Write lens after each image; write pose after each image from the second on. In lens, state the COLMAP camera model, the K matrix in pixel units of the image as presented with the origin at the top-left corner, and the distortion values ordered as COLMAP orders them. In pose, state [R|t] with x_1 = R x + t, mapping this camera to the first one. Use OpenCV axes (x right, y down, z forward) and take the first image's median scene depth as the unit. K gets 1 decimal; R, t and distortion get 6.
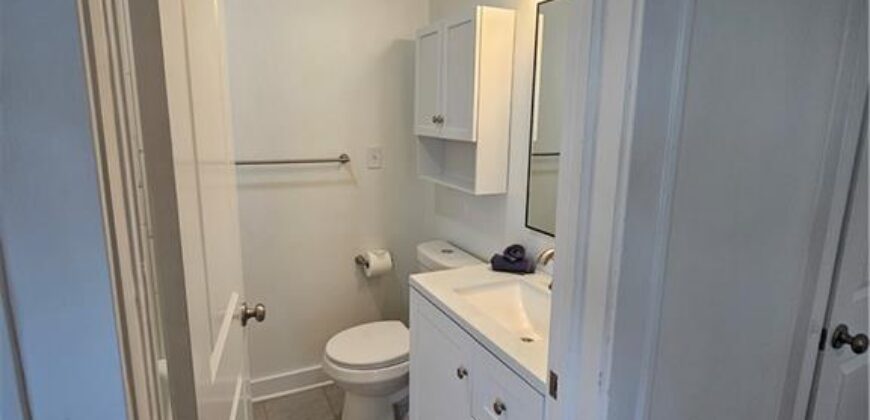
lens RADIAL K [[481.1, 0, 436.0], [0, 481.1, 205.6], [0, 0, 1]] dist [-0.001084, -0.002435]
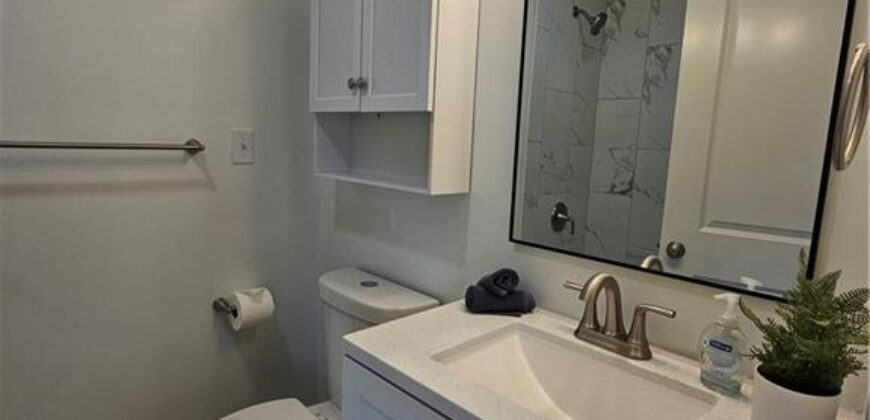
lens RADIAL K [[481.1, 0, 436.0], [0, 481.1, 205.6], [0, 0, 1]] dist [-0.001084, -0.002435]
pose [[0.947733, -0.020703, 0.318392, -0.107349], [0.032934, 0.998910, -0.033080, 0.012173], [-0.317360, 0.041837, 0.947382, 0.357552]]
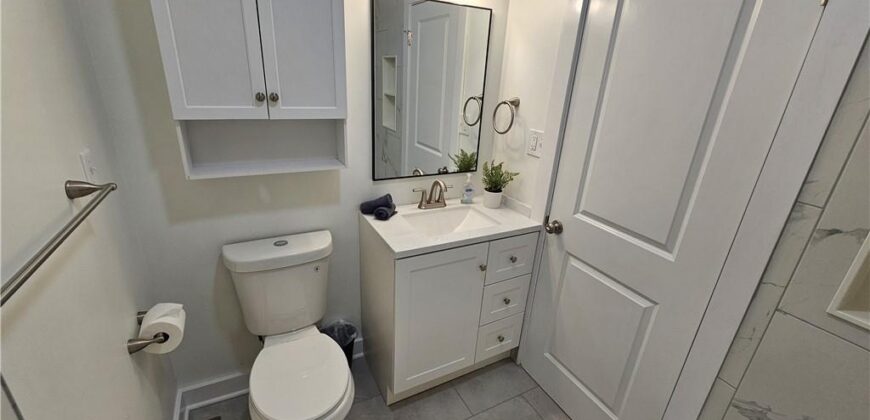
lens RADIAL K [[355.2, 0, 431.4], [0, 355.2, 208.2], [0, 0, 1]] dist [-0.000194, -0.000147]
pose [[-0.036195, -0.372229, 0.927435, -0.635923], [0.135158, 0.917693, 0.373594, -0.194807], [-0.990163, 0.138873, 0.017094, 0.749542]]
